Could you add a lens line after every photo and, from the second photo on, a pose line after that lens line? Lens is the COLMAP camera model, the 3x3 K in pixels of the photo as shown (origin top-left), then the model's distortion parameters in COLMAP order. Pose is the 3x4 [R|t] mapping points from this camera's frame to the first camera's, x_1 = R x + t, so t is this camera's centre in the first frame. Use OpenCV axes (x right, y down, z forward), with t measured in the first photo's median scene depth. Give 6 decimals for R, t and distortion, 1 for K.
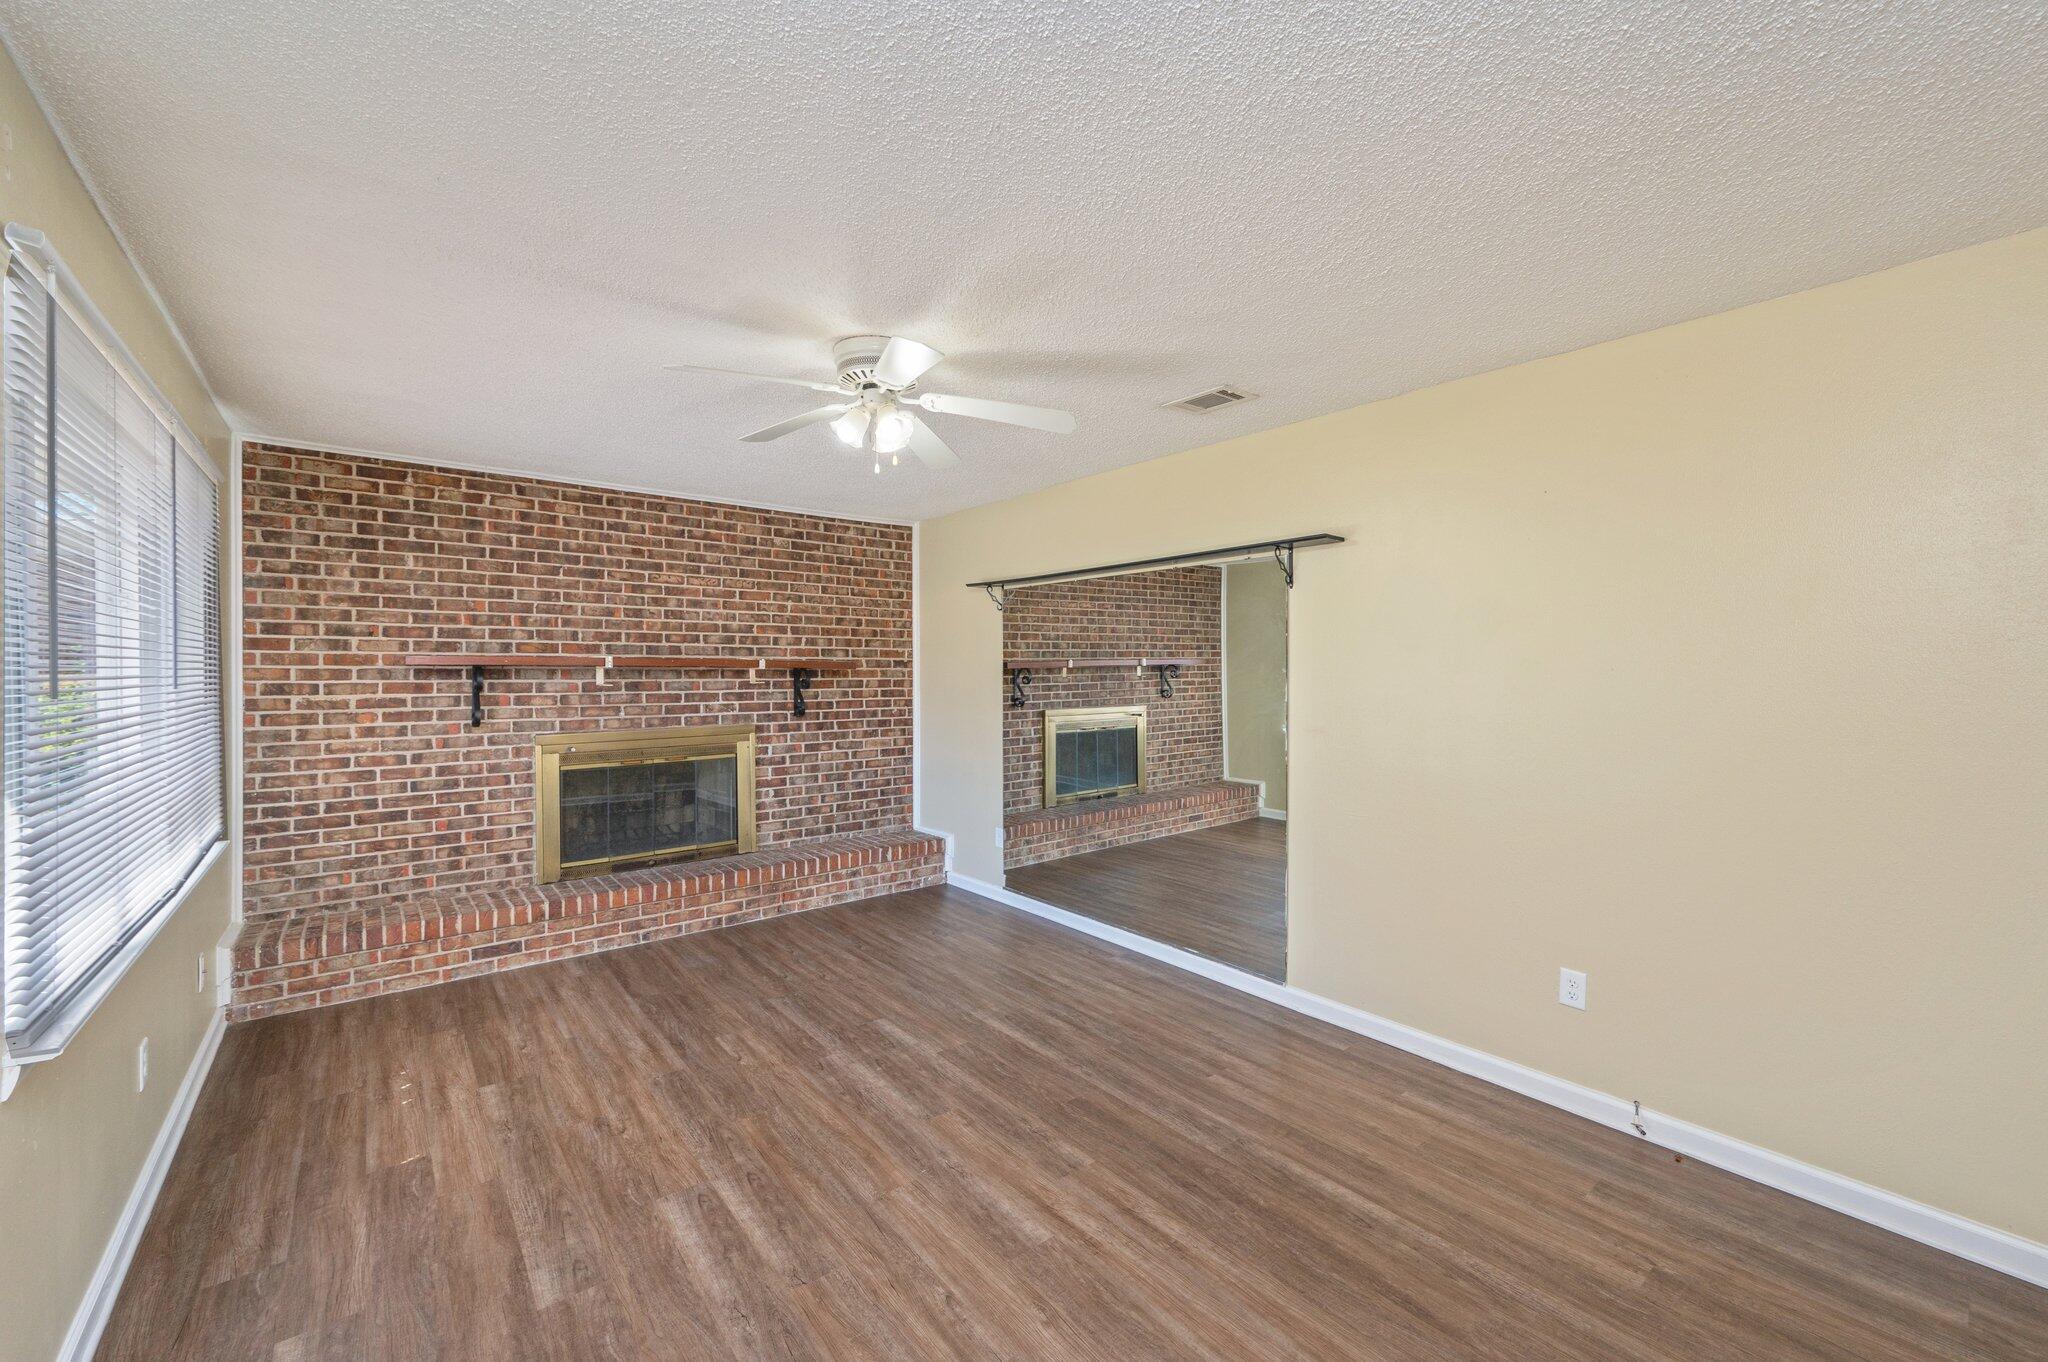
lens RADIAL K [[814.6, 0, 1030.9], [0, 814.6, 672.5], [0, 0, 1]] dist [0.003188, -0.000862]
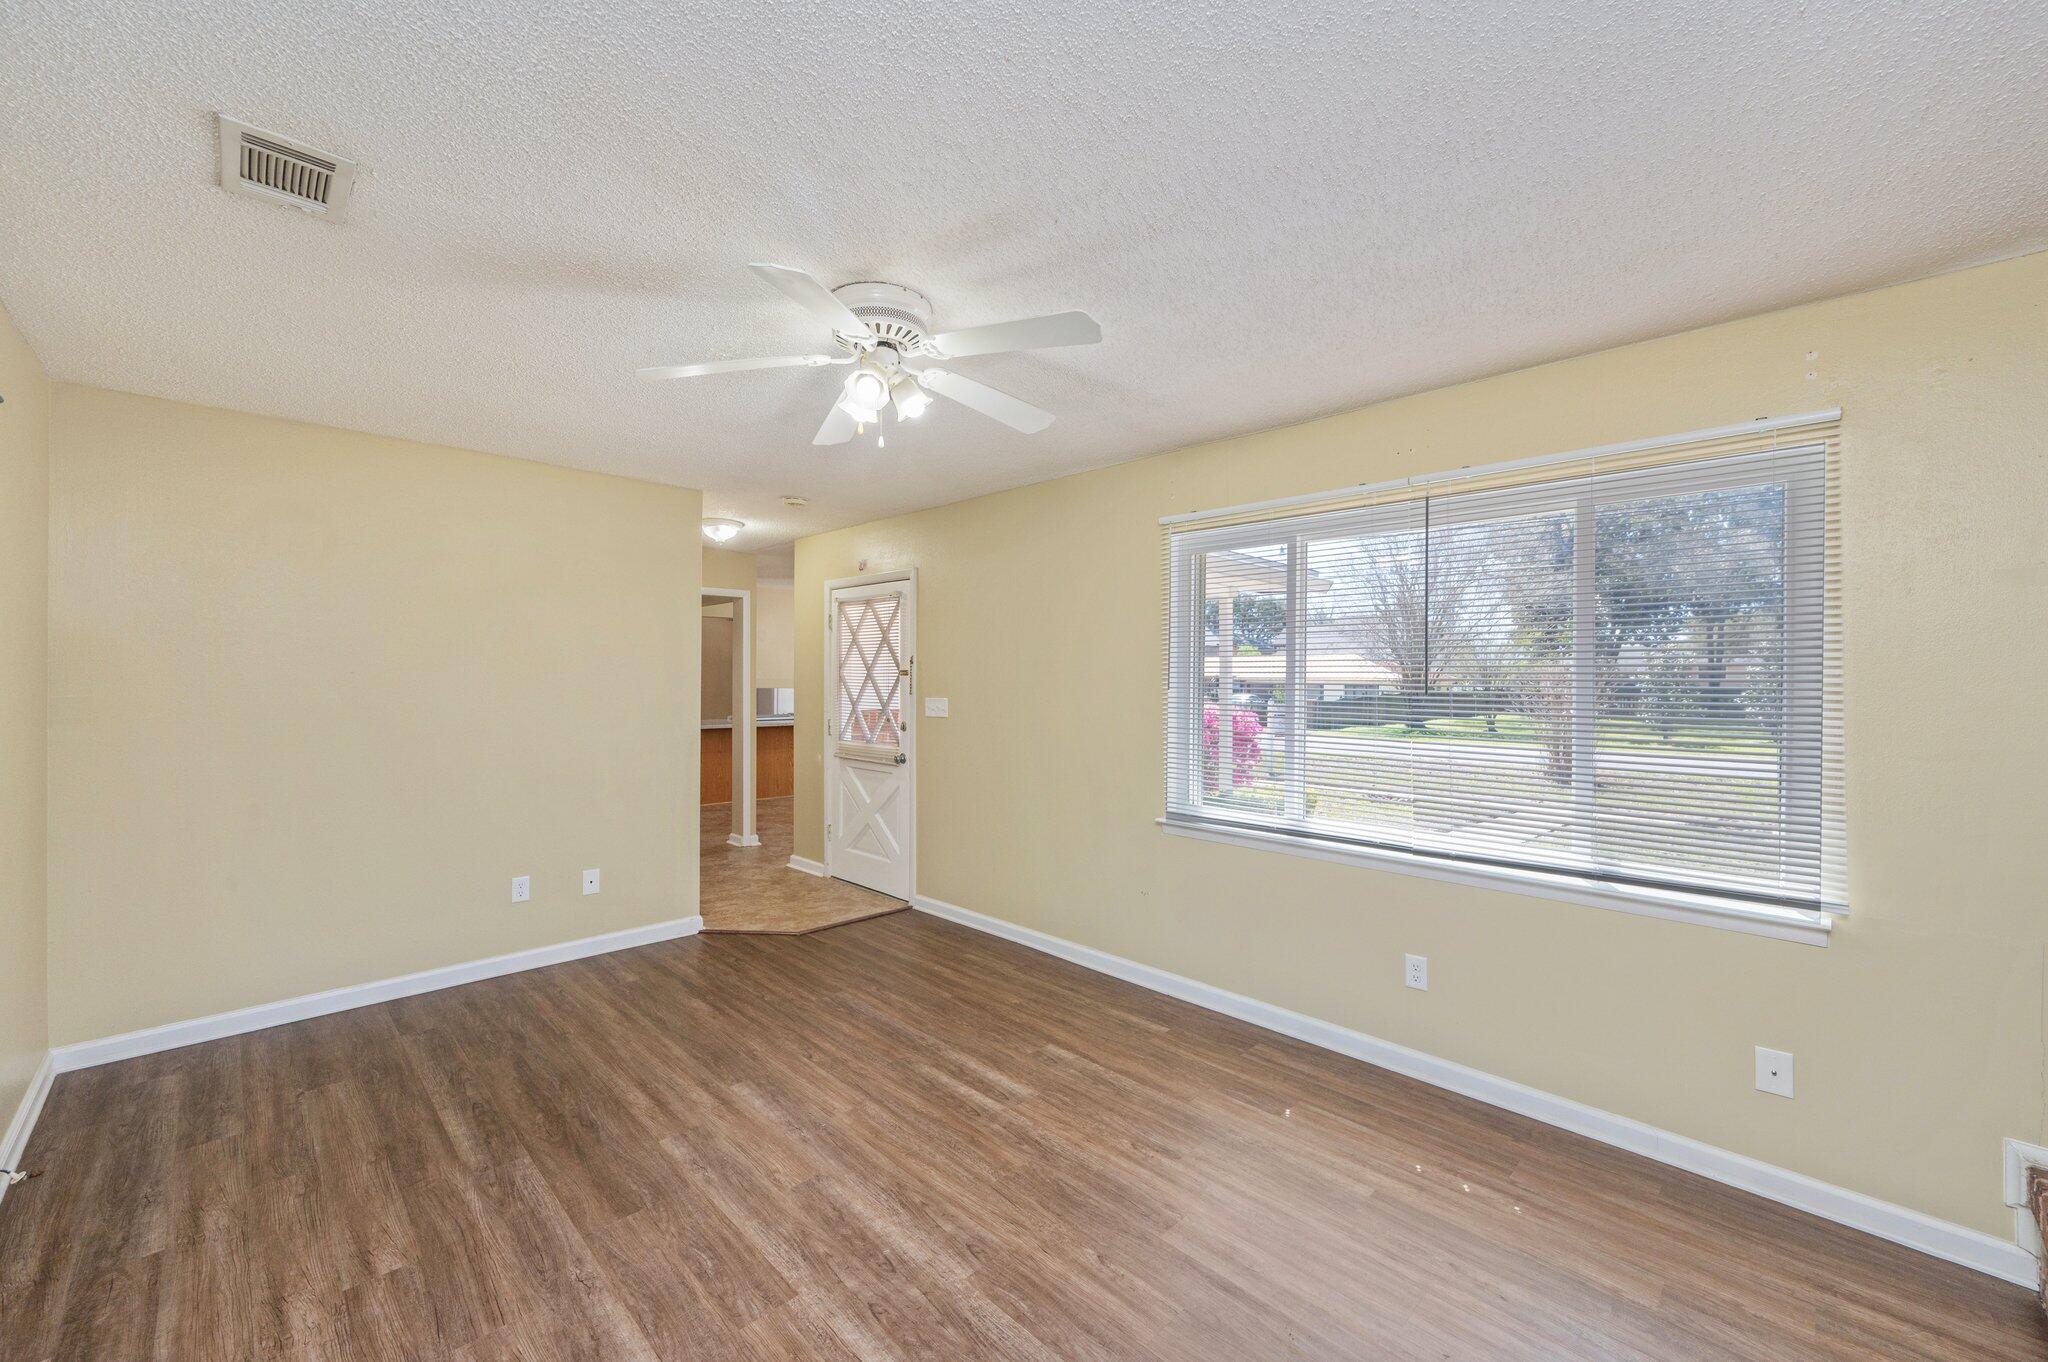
lens RADIAL K [[814.6, 0, 1025.1], [0, 814.6, 674.5], [0, 0, 1]] dist [0.003188, -0.000862]
pose [[-0.995030, -0.003581, -0.099511, -0.164328], [-0.003605, 0.999994, 0.000058, -0.004538], [0.099510, 0.000416, -0.995036, 1.203447]]
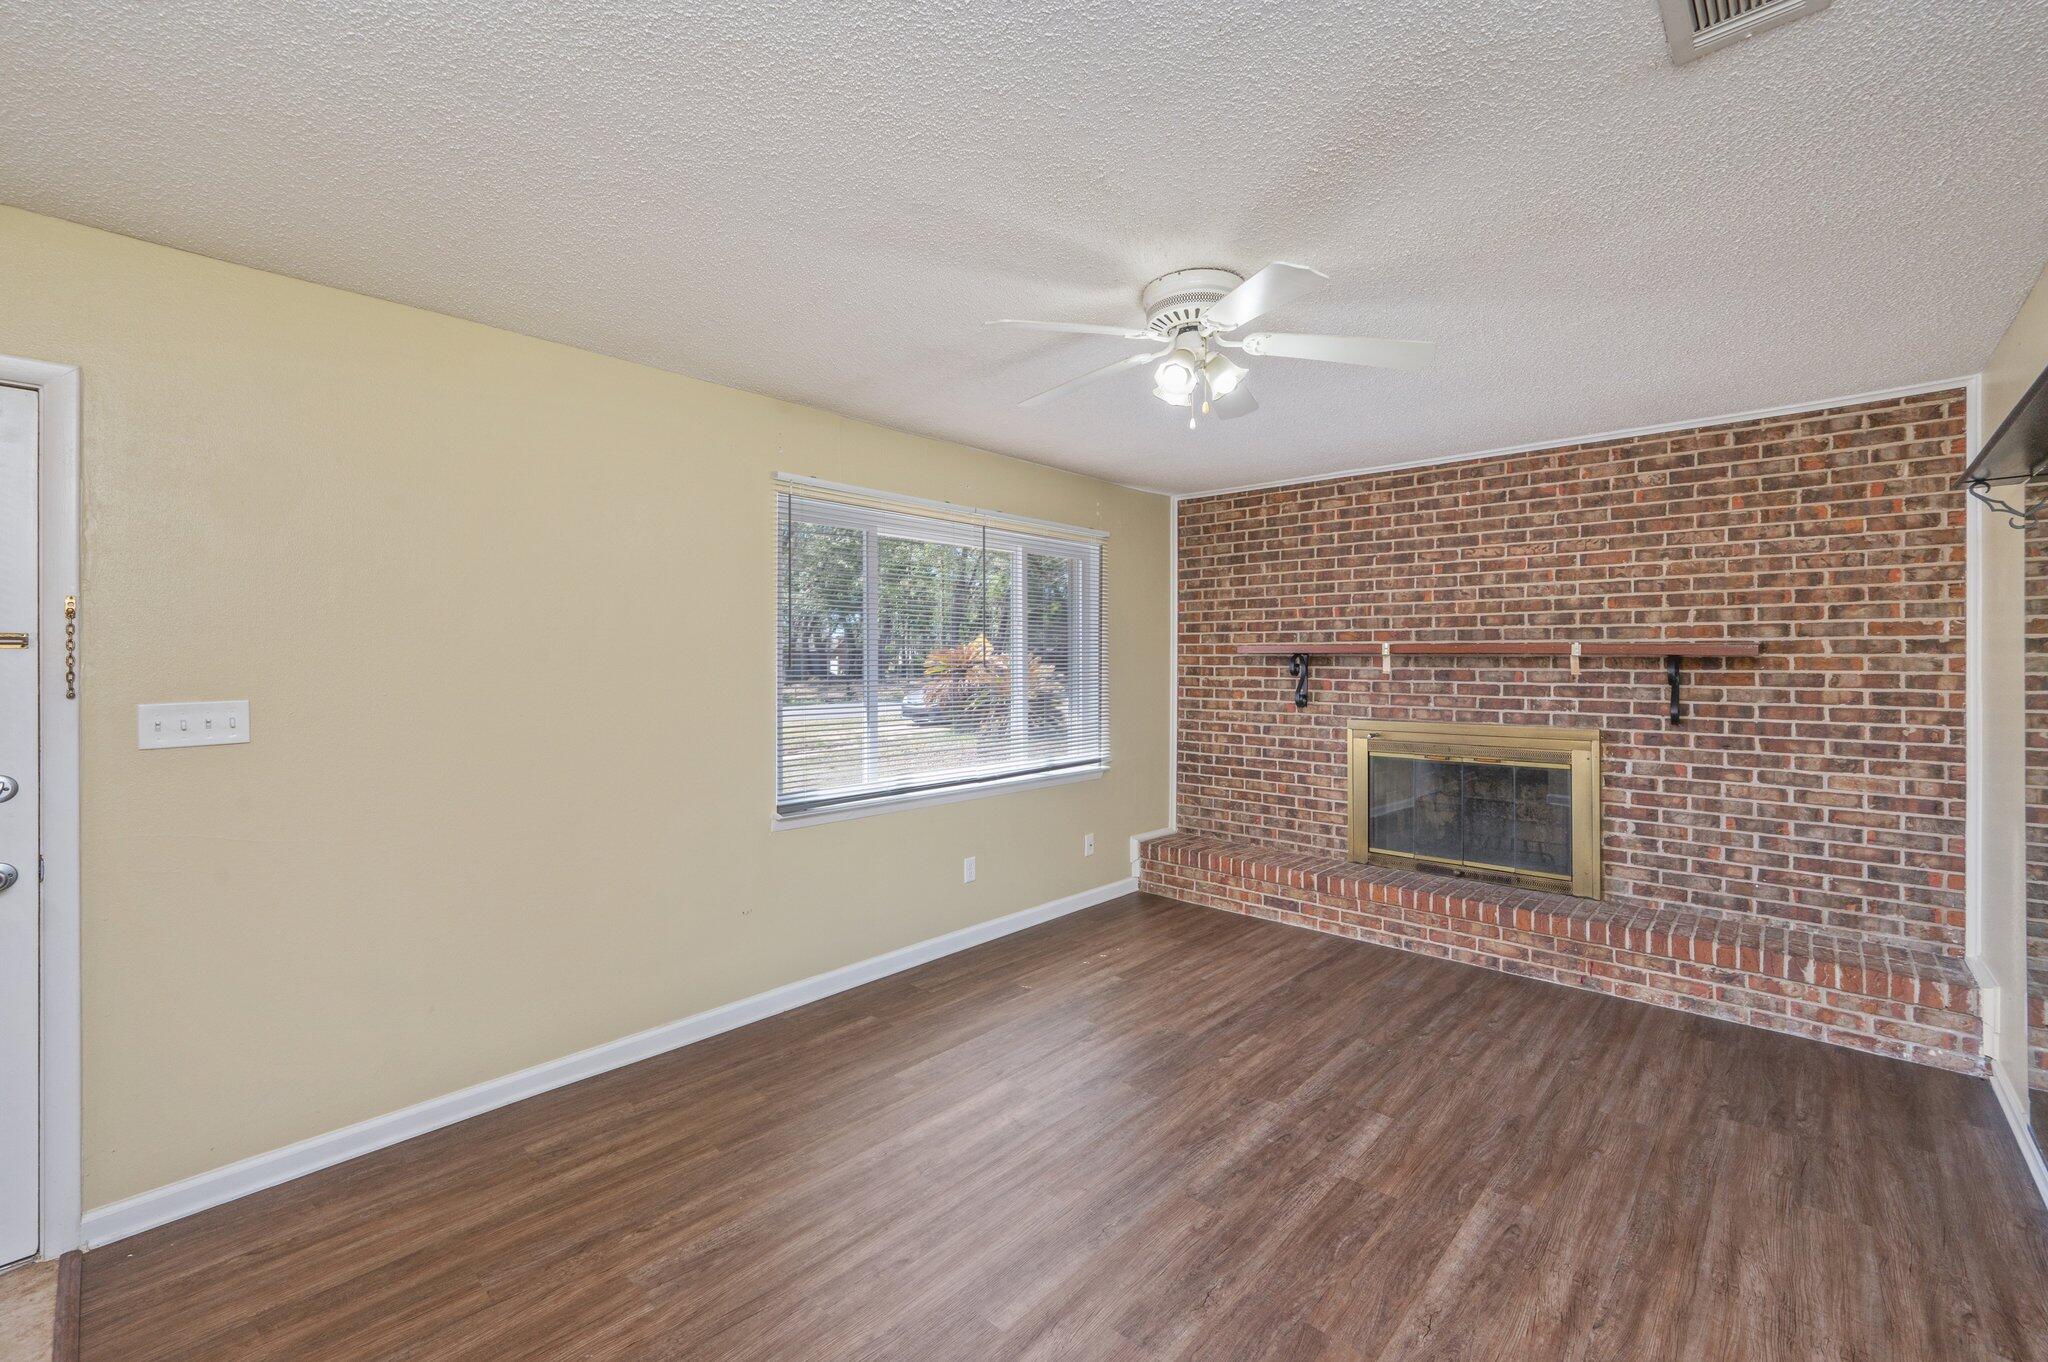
lens RADIAL K [[852.9, 0, 1023.1], [0, 852.9, 659.8], [0, 0, 1]] dist [0.000794, 0.000238]
pose [[0.146752, 0.001360, -0.989172, 0.443171], [-0.004736, 0.999989, 0.000673, 0.001334], [0.989162, 0.004586, 0.146756, 0.441406]]
